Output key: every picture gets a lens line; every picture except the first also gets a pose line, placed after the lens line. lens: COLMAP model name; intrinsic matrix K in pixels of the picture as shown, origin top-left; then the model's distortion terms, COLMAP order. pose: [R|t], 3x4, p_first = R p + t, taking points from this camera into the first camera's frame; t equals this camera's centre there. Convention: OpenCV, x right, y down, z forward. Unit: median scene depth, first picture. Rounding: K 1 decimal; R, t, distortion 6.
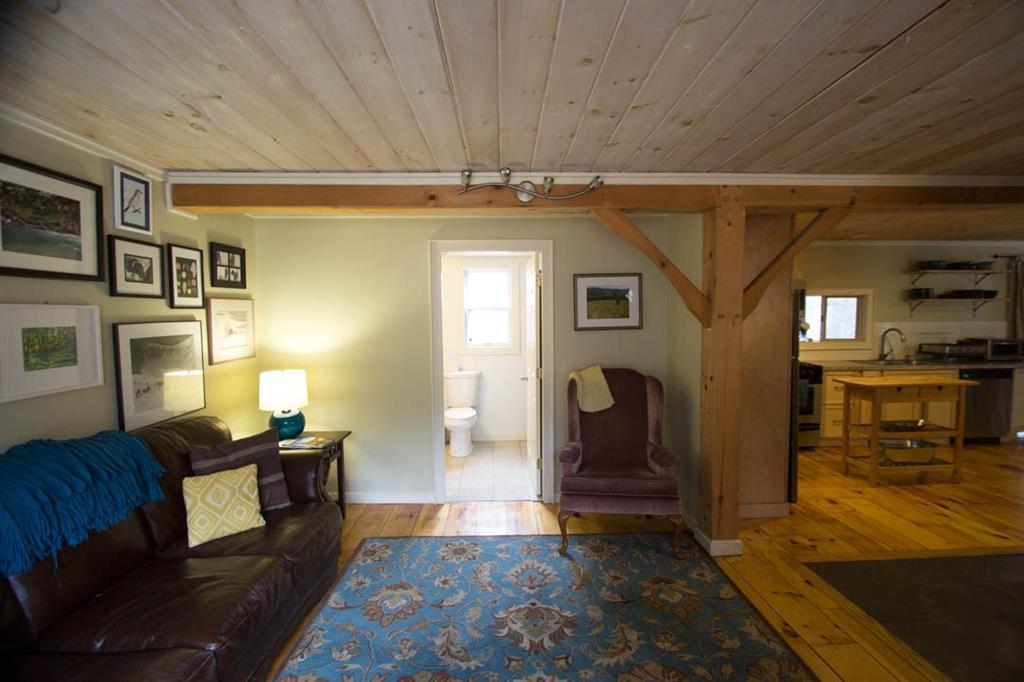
lens RADIAL K [[474.5, 0, 515.7], [0, 474.5, 347.6], [0, 0, 1]] dist [-0.010600, -0.000002]
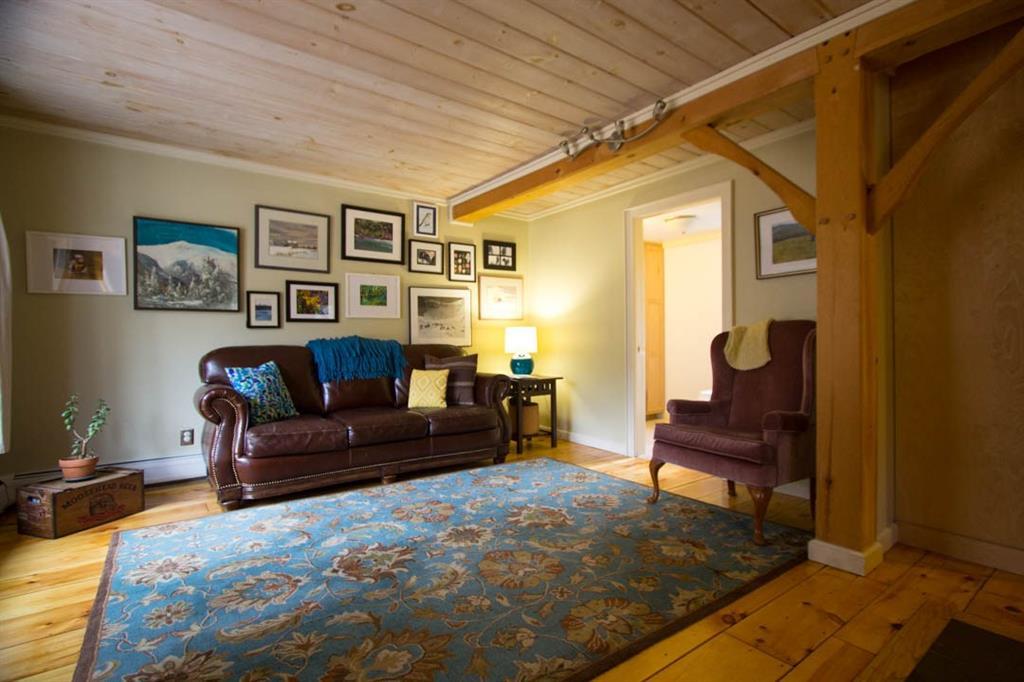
lens RADIAL K [[490.2, 0, 512.9], [0, 490.2, 346.8], [0, 0, 1]] dist [-0.016284, 0.001623]
pose [[0.569184, 0.012259, -0.822119, 0.862872], [-0.053792, 0.998302, -0.022356, 0.184372], [0.820449, 0.056948, 0.568877, 0.227053]]
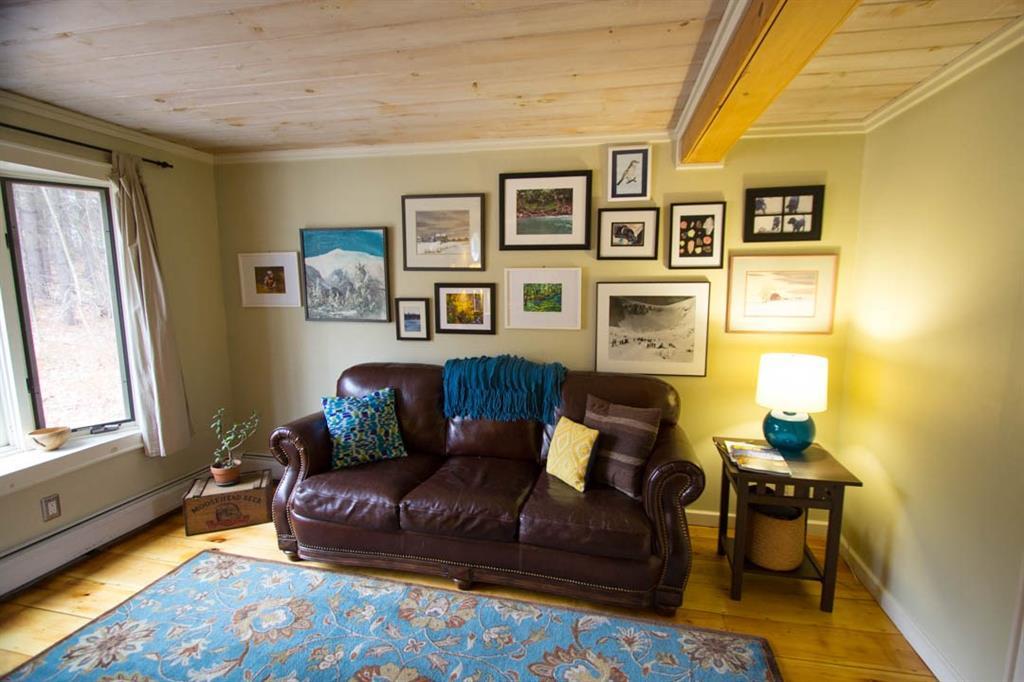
lens RADIAL K [[480.6, 0, 514.4], [0, 480.6, 346.5], [0, 0, 1]] dist [-0.019322, 0.005903]
pose [[-0.239880, 0.140459, -0.960588, 0.381132], [-0.067966, 0.984620, 0.160946, -0.065750], [0.968420, 0.103895, -0.226644, 0.979553]]
